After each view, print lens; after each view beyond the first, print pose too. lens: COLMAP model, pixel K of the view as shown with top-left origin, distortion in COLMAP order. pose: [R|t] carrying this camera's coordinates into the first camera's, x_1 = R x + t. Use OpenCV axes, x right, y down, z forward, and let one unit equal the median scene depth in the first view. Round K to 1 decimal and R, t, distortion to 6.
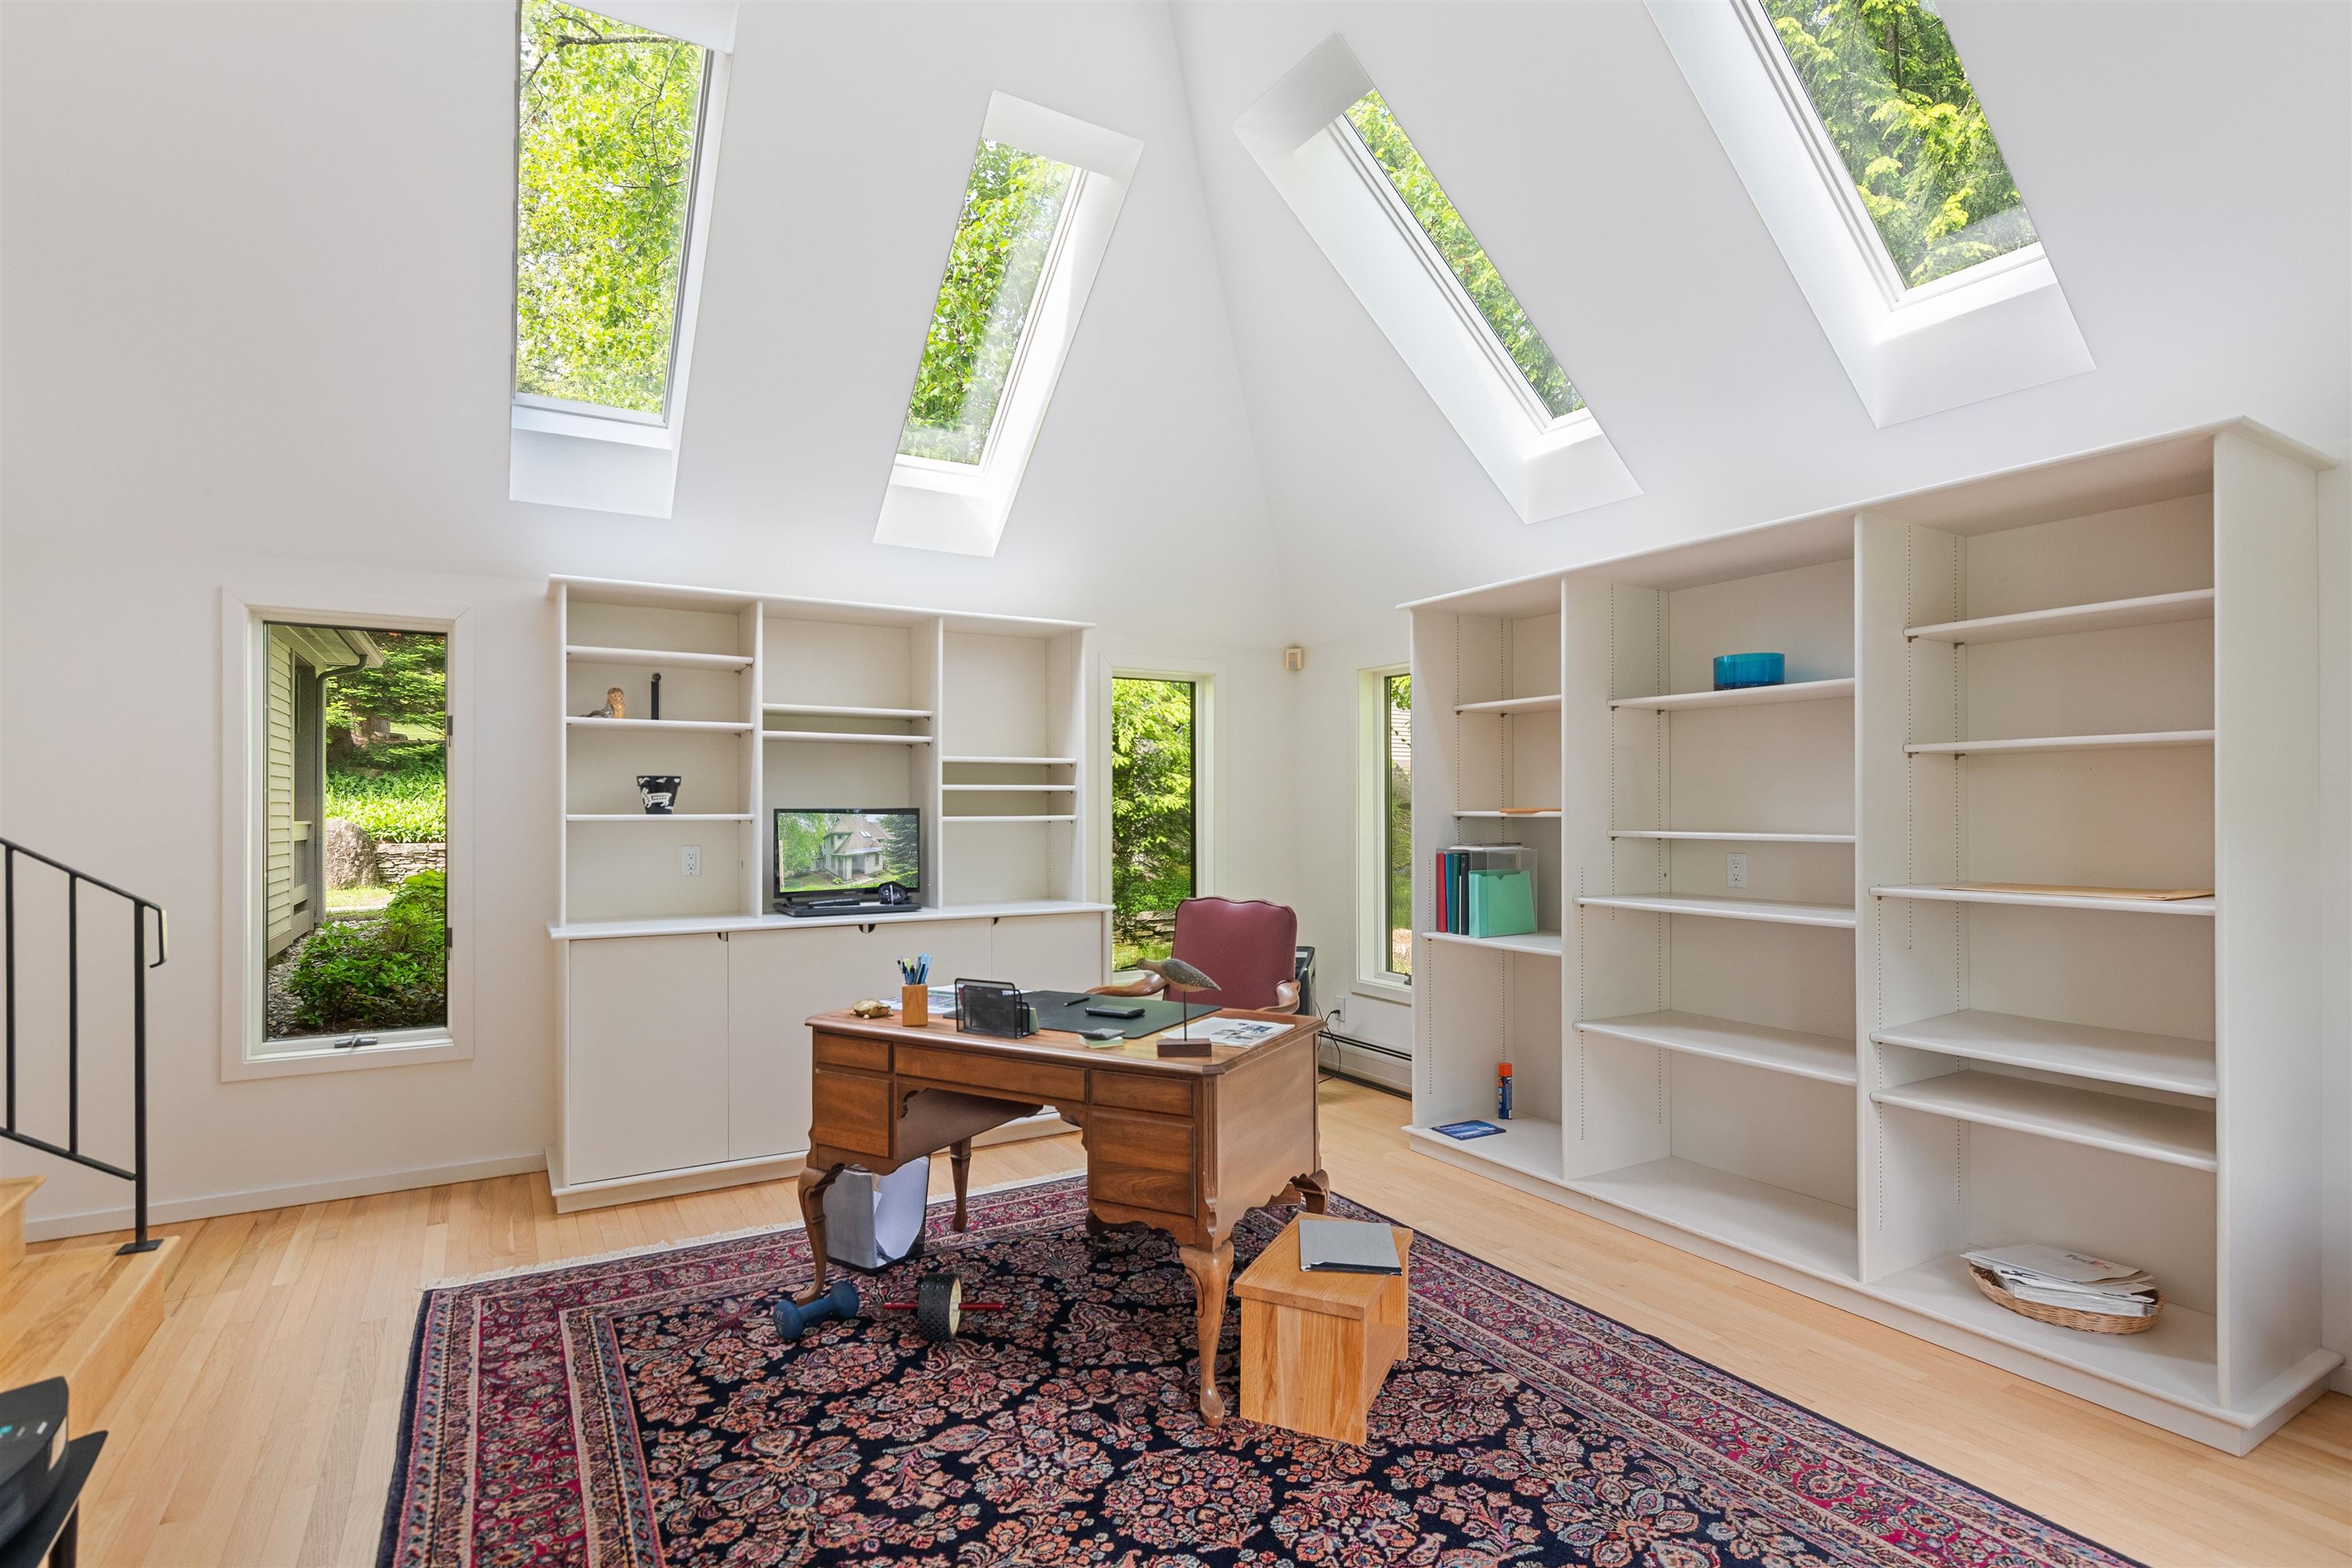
lens RADIAL K [[1134.2, 0, 1176.0], [0, 1134.2, 784.0], [0, 0, 1]] dist [-0.000188, -0.000004]
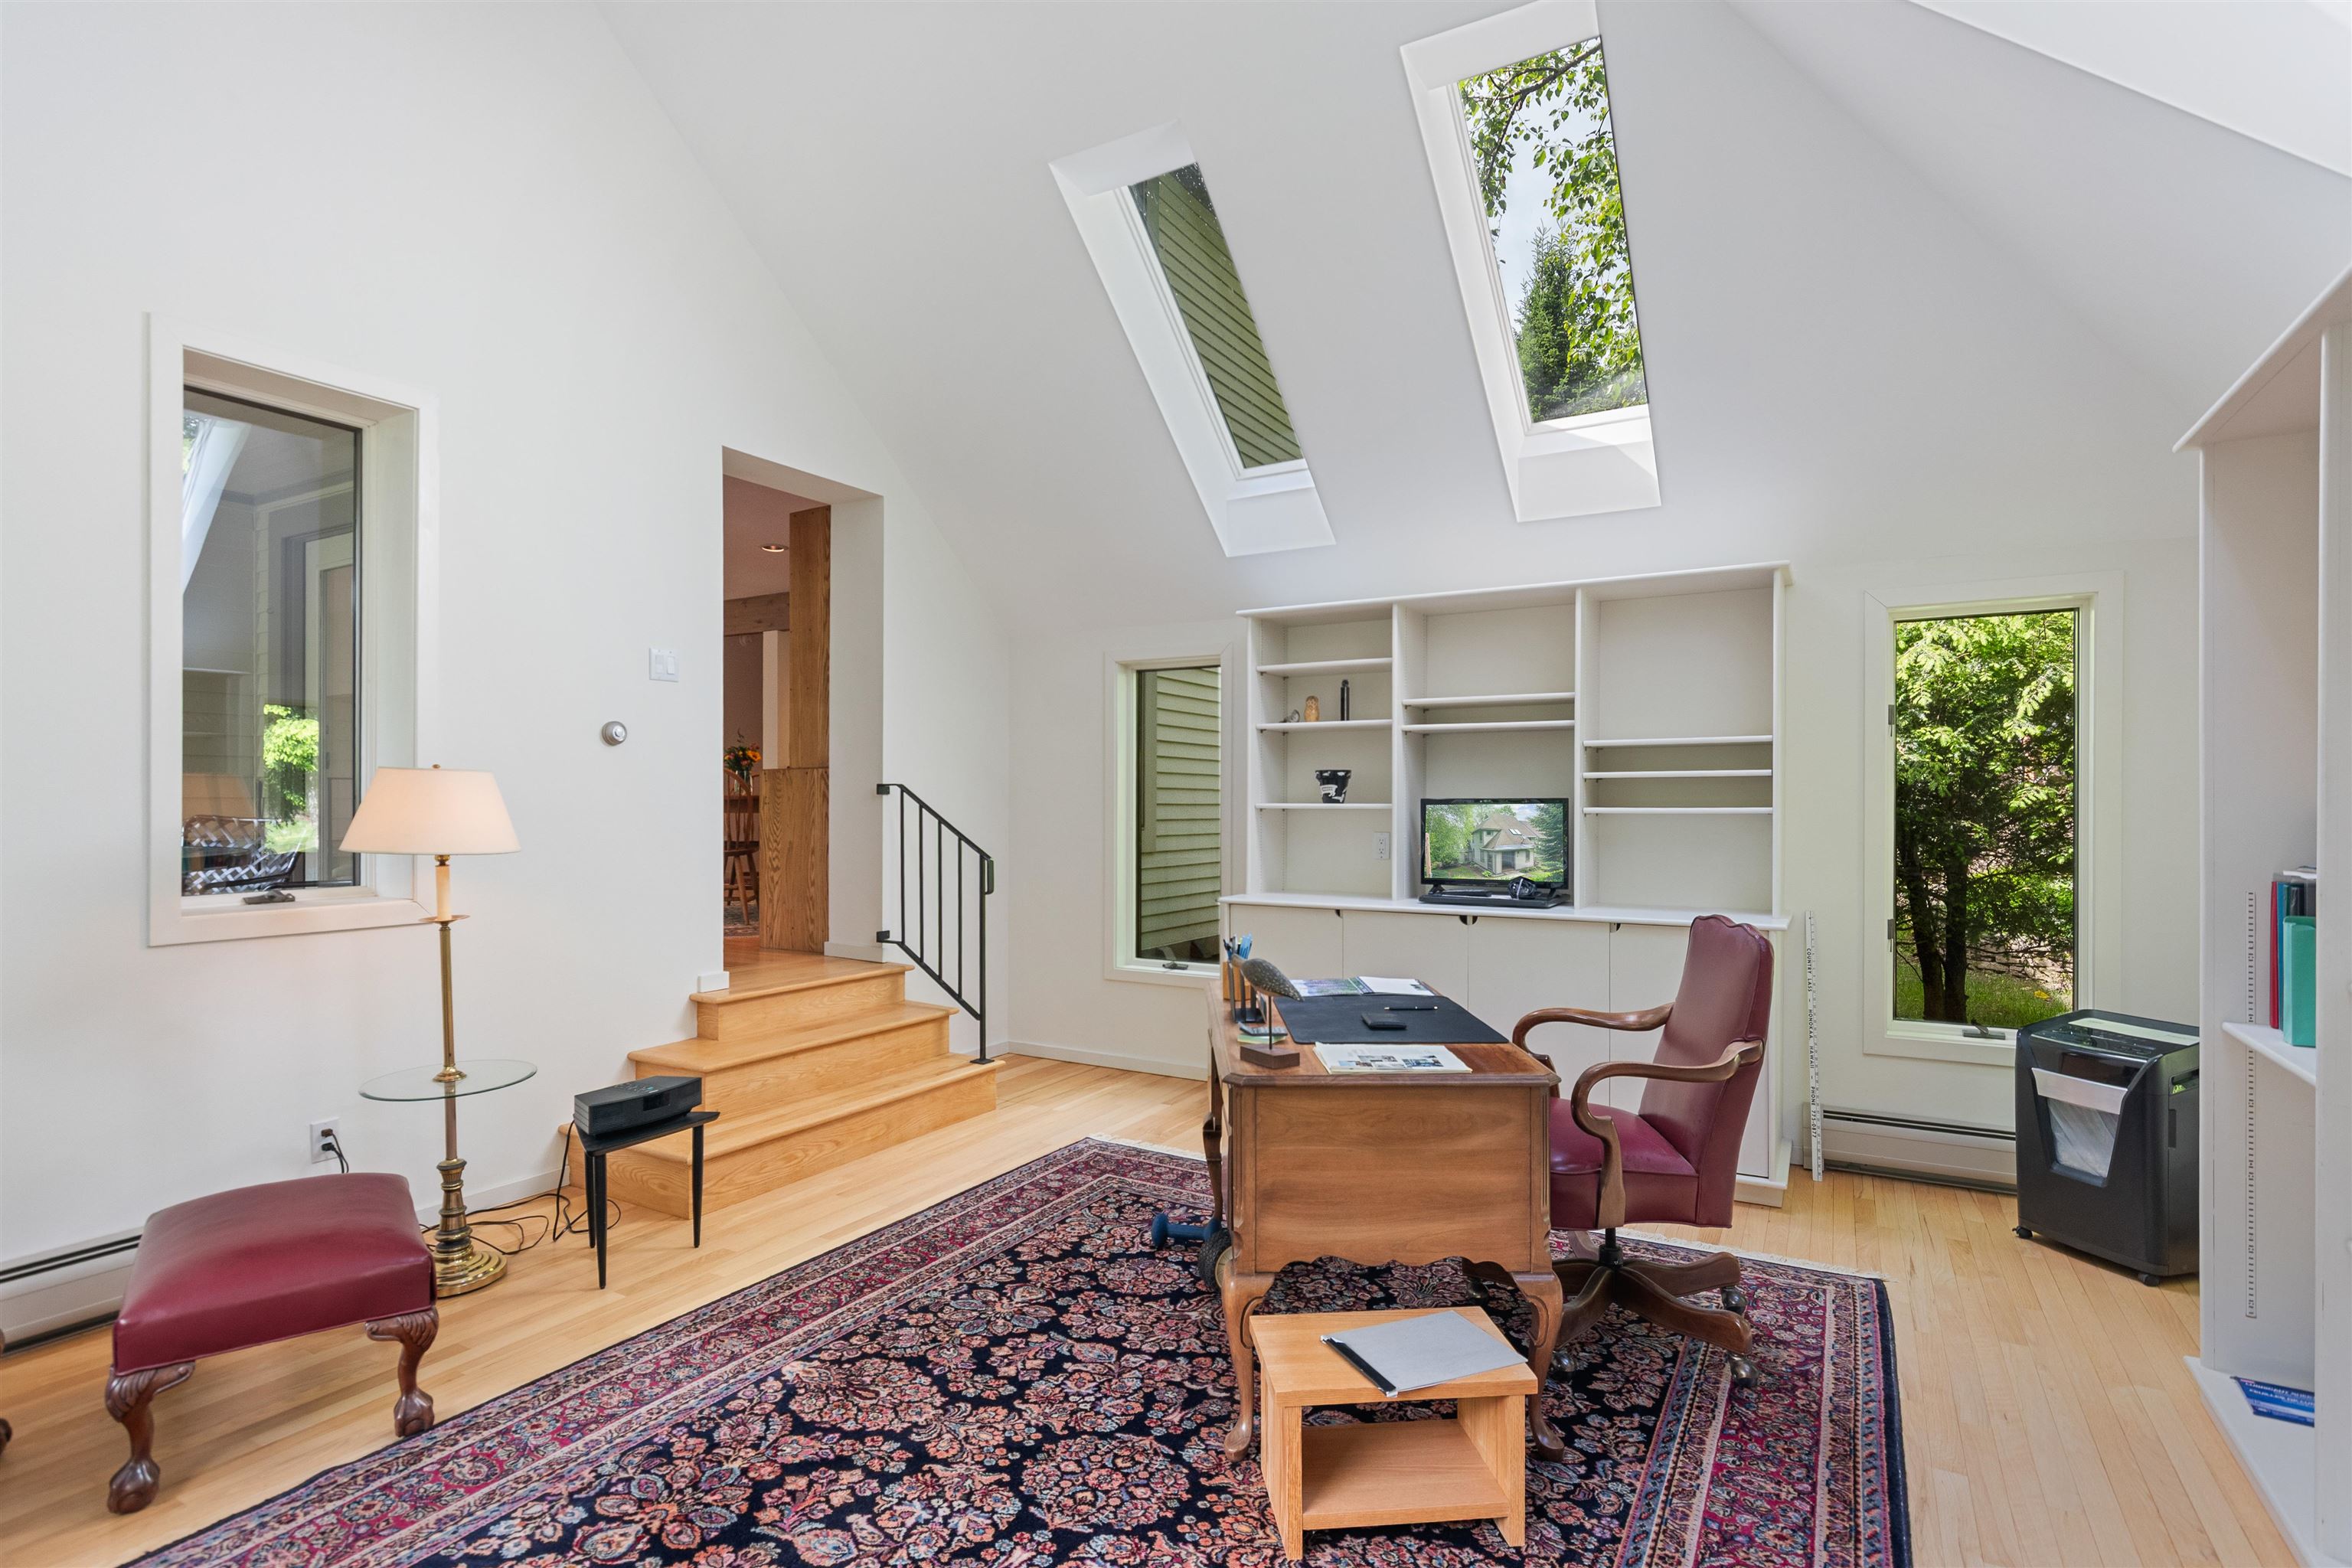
lens RADIAL K [[1160.9, 0, 1176.0], [0, 1160.9, 784.0], [0, 0, 1]] dist [0.001415, 0.000129]
pose [[0.488034, -0.009938, -0.872768, 0.730646], [0.018967, 0.999820, -0.000779, 0.007458], [0.872618, -0.016173, 0.488135, 0.428968]]
